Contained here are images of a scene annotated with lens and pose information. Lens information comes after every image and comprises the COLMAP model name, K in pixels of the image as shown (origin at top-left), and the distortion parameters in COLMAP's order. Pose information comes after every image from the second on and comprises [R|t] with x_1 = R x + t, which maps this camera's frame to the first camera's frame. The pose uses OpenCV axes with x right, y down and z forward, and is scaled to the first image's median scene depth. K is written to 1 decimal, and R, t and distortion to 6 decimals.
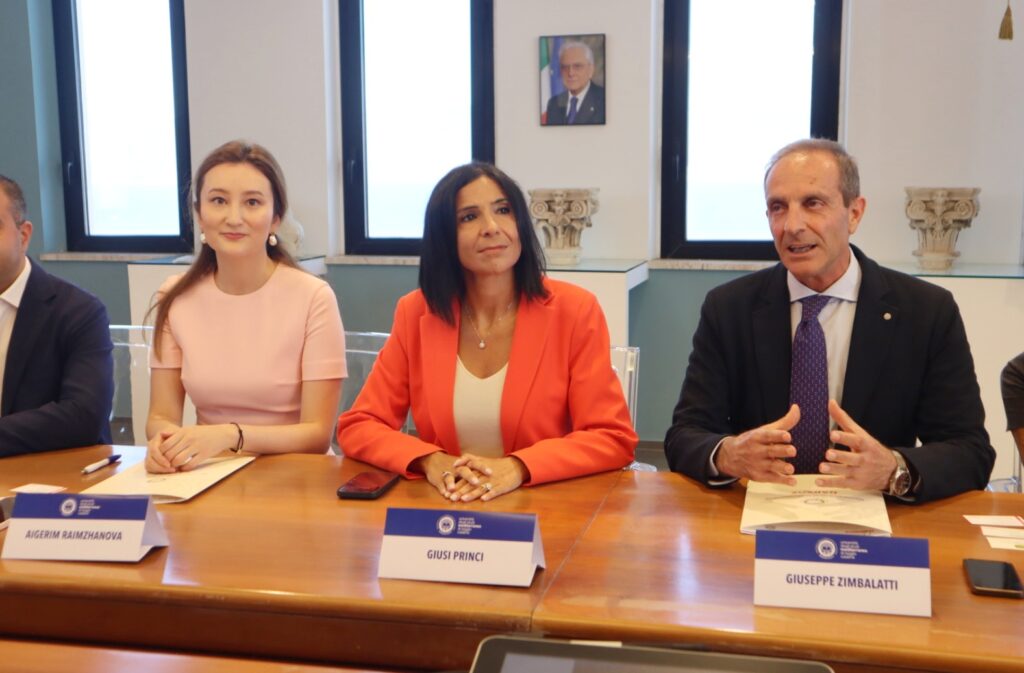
lens RADIAL K [[1271.2, 0, 492.0], [0, 1271.2, 354.3], [0, 0, 1]] dist [0.075696, 0.000000]
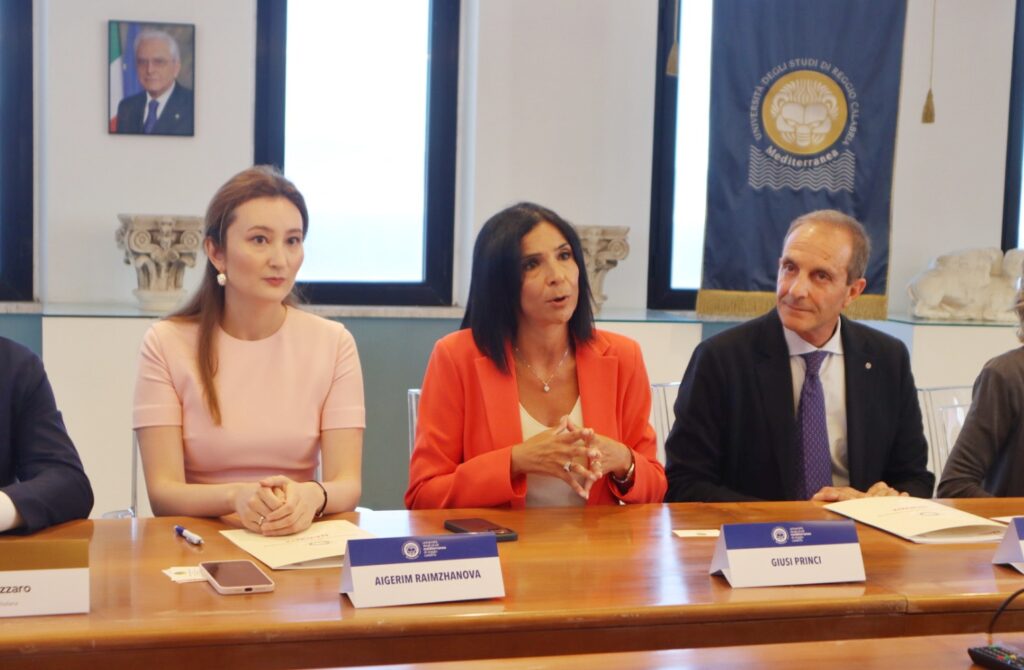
lens RADIAL K [[1886.9, 0, 476.8], [0, 1886.9, 287.0], [0, 0, 1]] dist [0.129323, 0.000000]
pose [[0.870428, 0.000682, 0.492295, -0.382663], [0.040640, 0.996486, -0.073236, 0.009130], [-0.490615, 0.083753, 0.867342, -0.121071]]
